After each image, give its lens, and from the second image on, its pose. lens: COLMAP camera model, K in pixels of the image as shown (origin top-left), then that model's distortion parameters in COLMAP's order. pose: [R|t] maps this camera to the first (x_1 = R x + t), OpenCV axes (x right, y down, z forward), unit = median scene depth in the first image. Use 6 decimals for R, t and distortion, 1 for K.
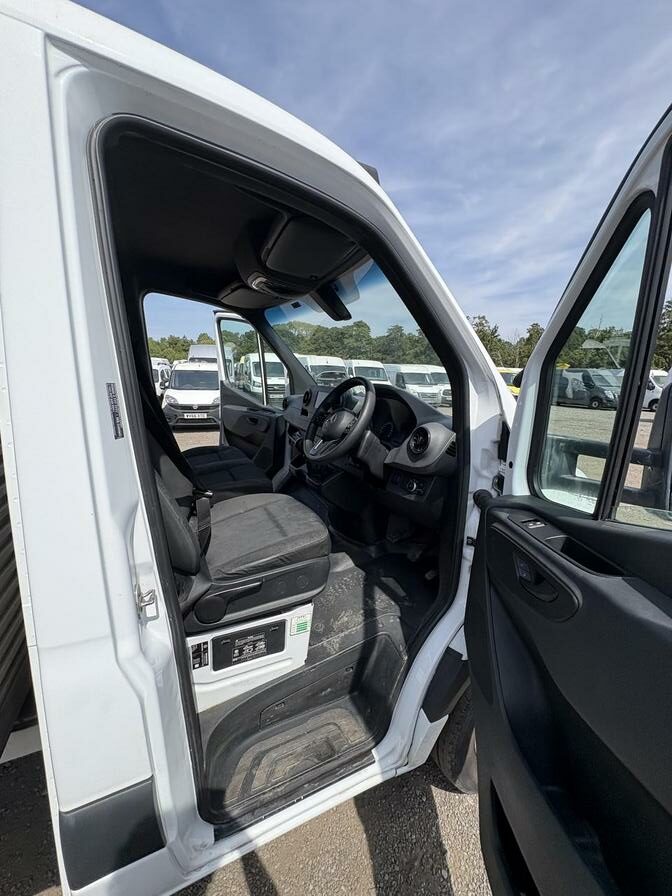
lens RADIAL K [[356.5, 0, 331.5], [0, 356.5, 443.2], [0, 0, 1]] dist [-0.000699, 0.000269]
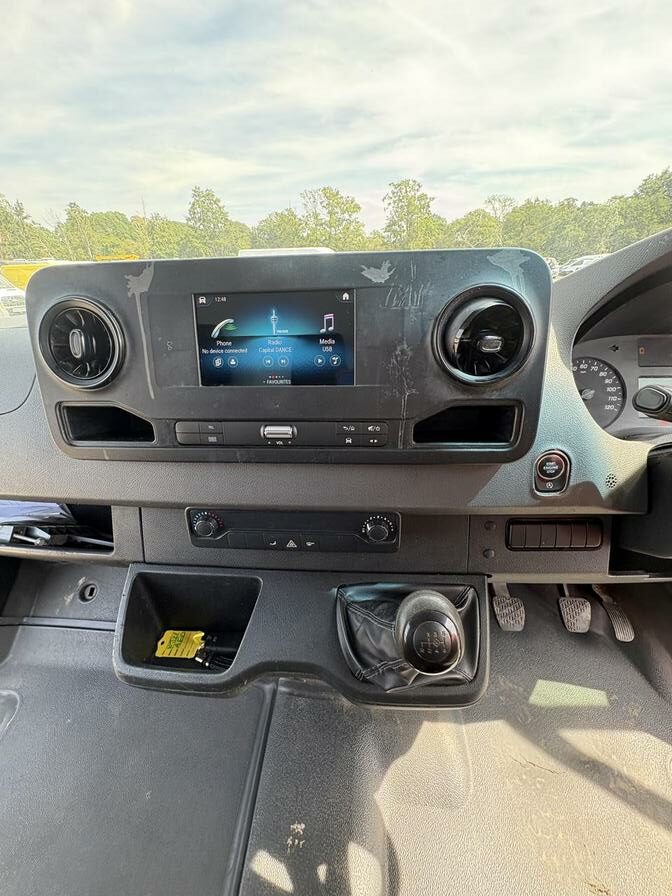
lens RADIAL K [[356.5, 0, 333.9], [0, 356.5, 446.9], [0, 0, 1]] dist [-0.000699, 0.000269]
pose [[0.487166, -0.426410, 0.762131, -0.109353], [0.207236, 0.904212, 0.373435, -0.080588], [-0.848365, -0.023984, 0.528868, 0.542422]]
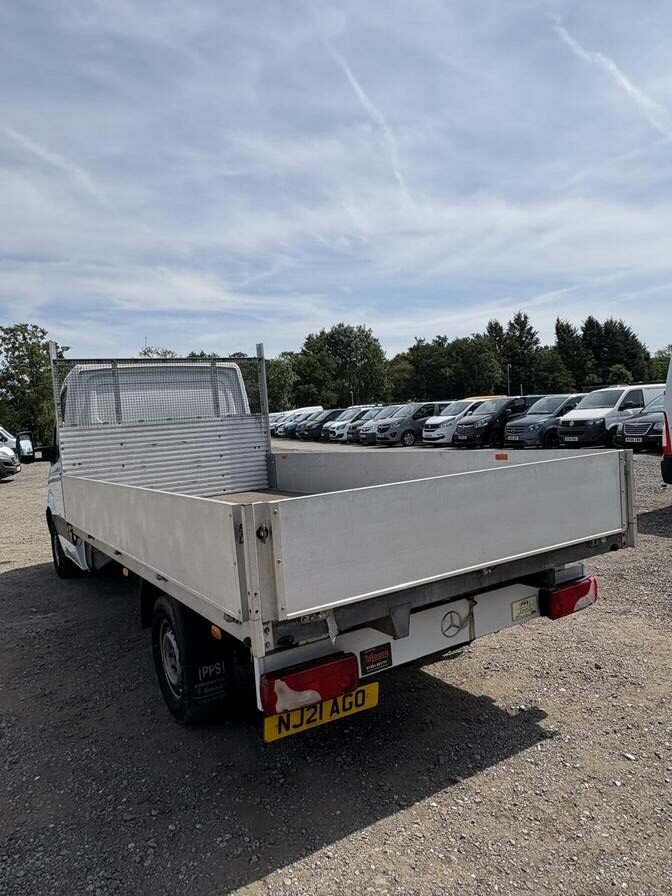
lens RADIAL K [[622.6, 0, 342.1], [0, 622.6, 438.7], [0, 0, 1]] dist [-0.006711, 0.000771]
pose [[-0.131363, -0.059772, 0.989531, -2.151268], [0.249667, 0.964011, 0.091375, -0.058319], [-0.959380, 0.259057, -0.111712, -0.022191]]
